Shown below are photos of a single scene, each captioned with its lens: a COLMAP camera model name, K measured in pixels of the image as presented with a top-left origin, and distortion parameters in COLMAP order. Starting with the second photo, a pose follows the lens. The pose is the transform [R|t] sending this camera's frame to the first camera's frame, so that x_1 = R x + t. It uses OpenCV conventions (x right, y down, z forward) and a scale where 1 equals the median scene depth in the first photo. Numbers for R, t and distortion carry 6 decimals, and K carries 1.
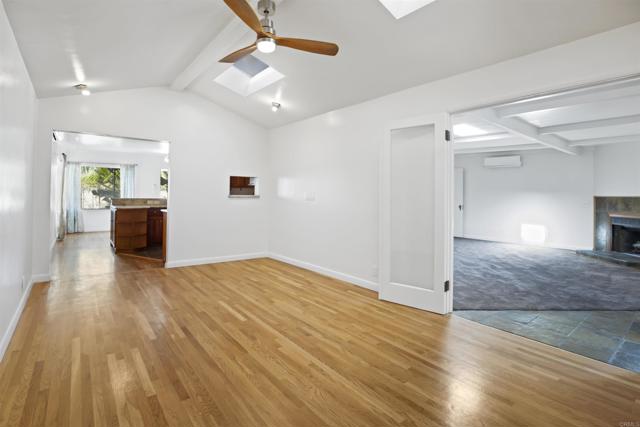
lens RADIAL K [[312.6, 0, 316.1], [0, 312.6, 197.8], [0, 0, 1]] dist [-0.024589, 0.001066]
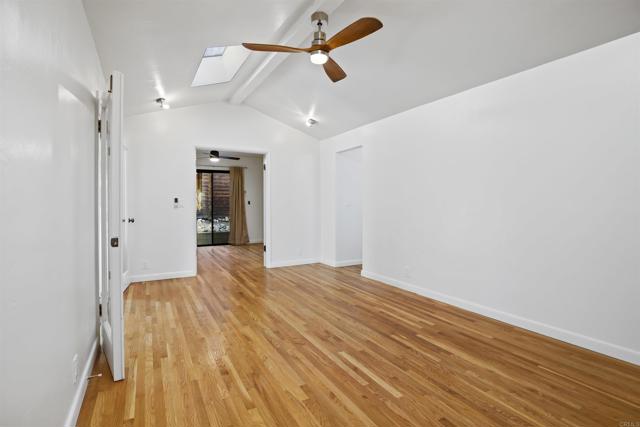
lens RADIAL K [[312.6, 0, 316.1], [0, 312.6, 197.8], [0, 0, 1]] dist [-0.024589, 0.001066]
pose [[-0.987862, -0.010489, 0.154982, -0.207858], [-0.010854, 0.999940, -0.001509, -0.013207], [-0.154957, -0.003173, -0.987916, 1.321773]]
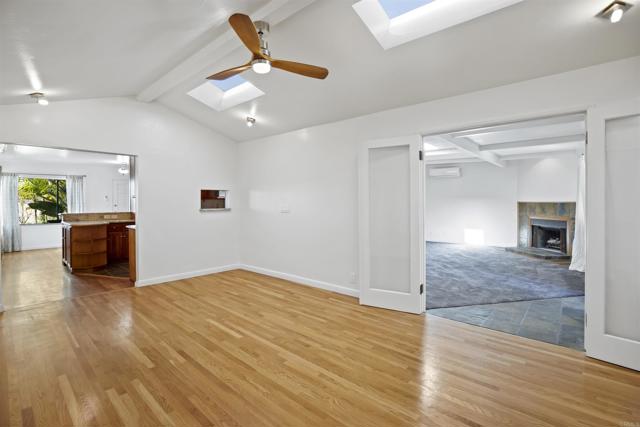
lens RADIAL K [[297.9, 0, 321.0], [0, 297.9, 209.2], [0, 0, 1]] dist [-0.028701, 0.000326]
pose [[0.983619, -0.023343, 0.178744, -0.097577], [0.019870, 0.999578, 0.021198, -0.028313], [-0.179163, -0.017299, 0.983667, 0.008100]]
